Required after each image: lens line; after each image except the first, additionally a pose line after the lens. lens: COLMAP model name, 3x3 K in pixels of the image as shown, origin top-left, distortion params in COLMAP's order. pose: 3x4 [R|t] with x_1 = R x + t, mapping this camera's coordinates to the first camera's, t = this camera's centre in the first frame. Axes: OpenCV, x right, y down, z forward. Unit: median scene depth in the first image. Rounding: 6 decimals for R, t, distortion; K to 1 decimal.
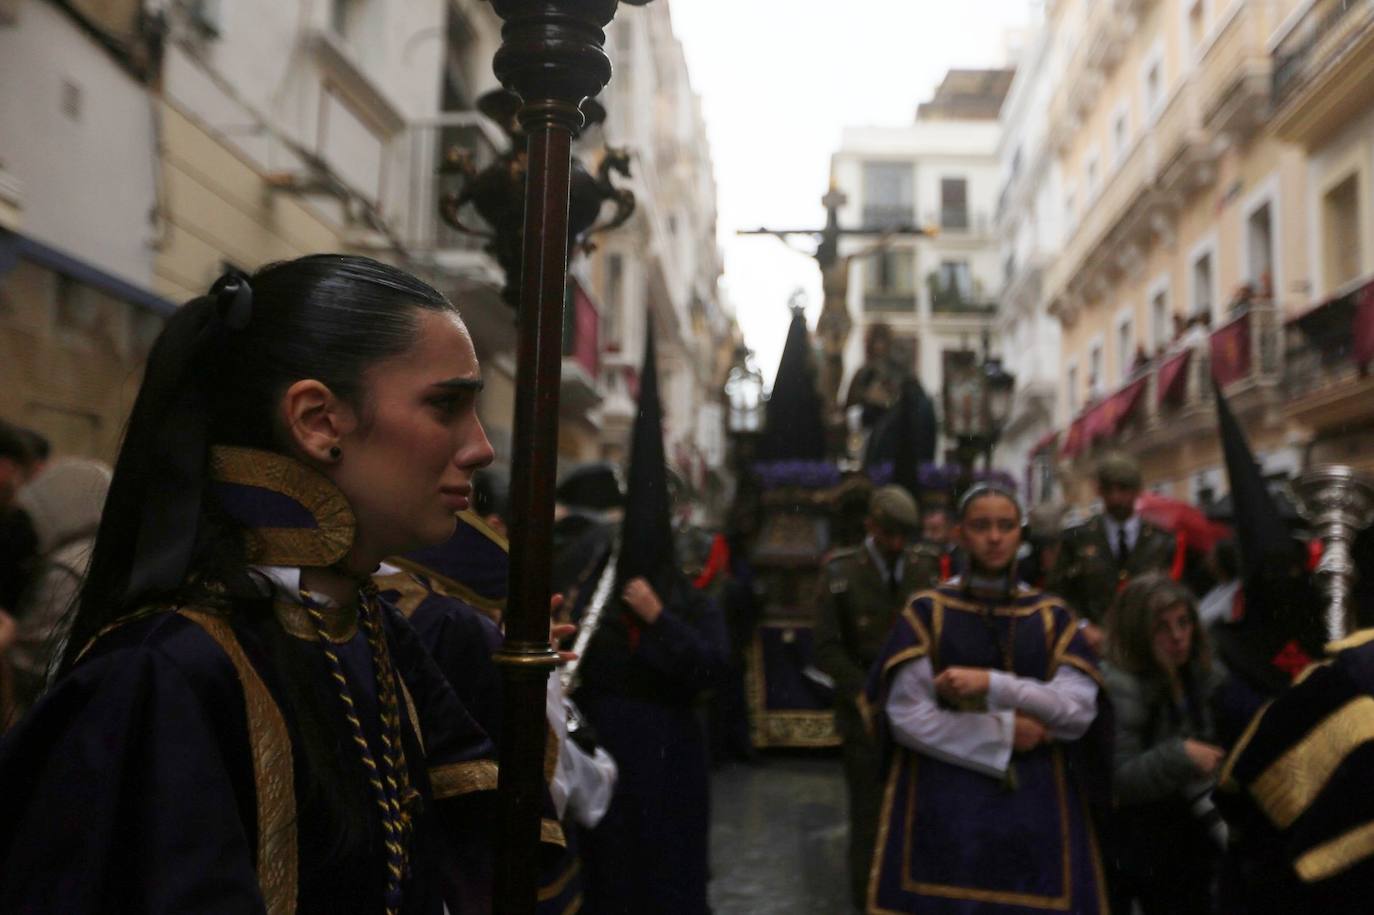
lens RADIAL K [[1405.4, 0, 687.0], [0, 1405.4, 457.5], [0, 0, 1]] dist [-0.081201, 0.013969]
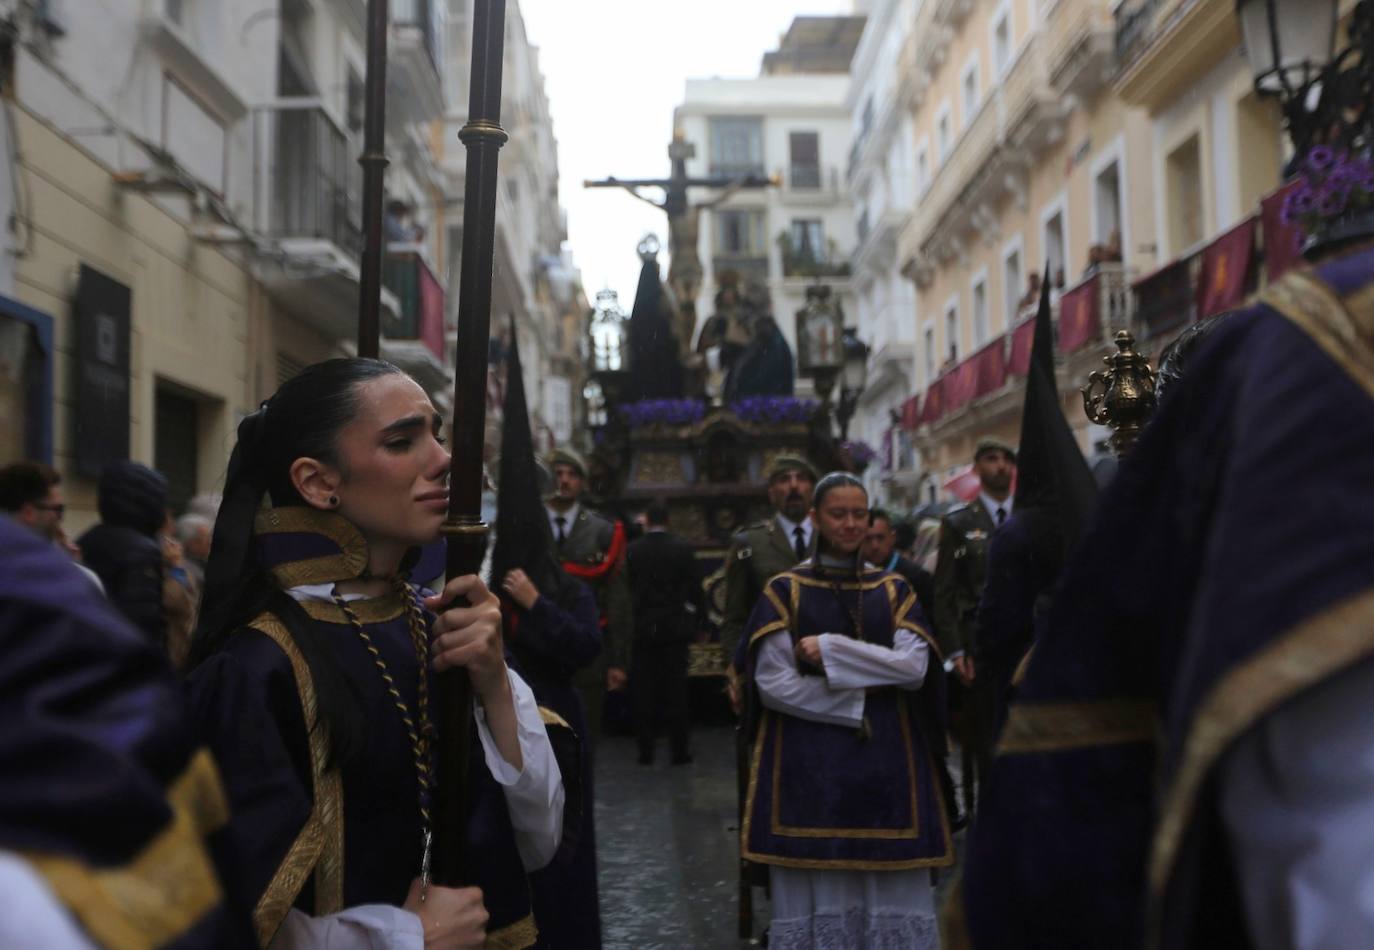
lens RADIAL K [[1698.0, 0, 687.0], [0, 1698.0, 475.0], [0, 0, 1]] dist [-0.181621, -0.019343]
pose [[0.993343, -0.036004, 0.109424, -0.026642], [0.031334, 0.998535, 0.044104, -0.021454], [-0.110852, -0.040381, 0.993016, -0.167976]]
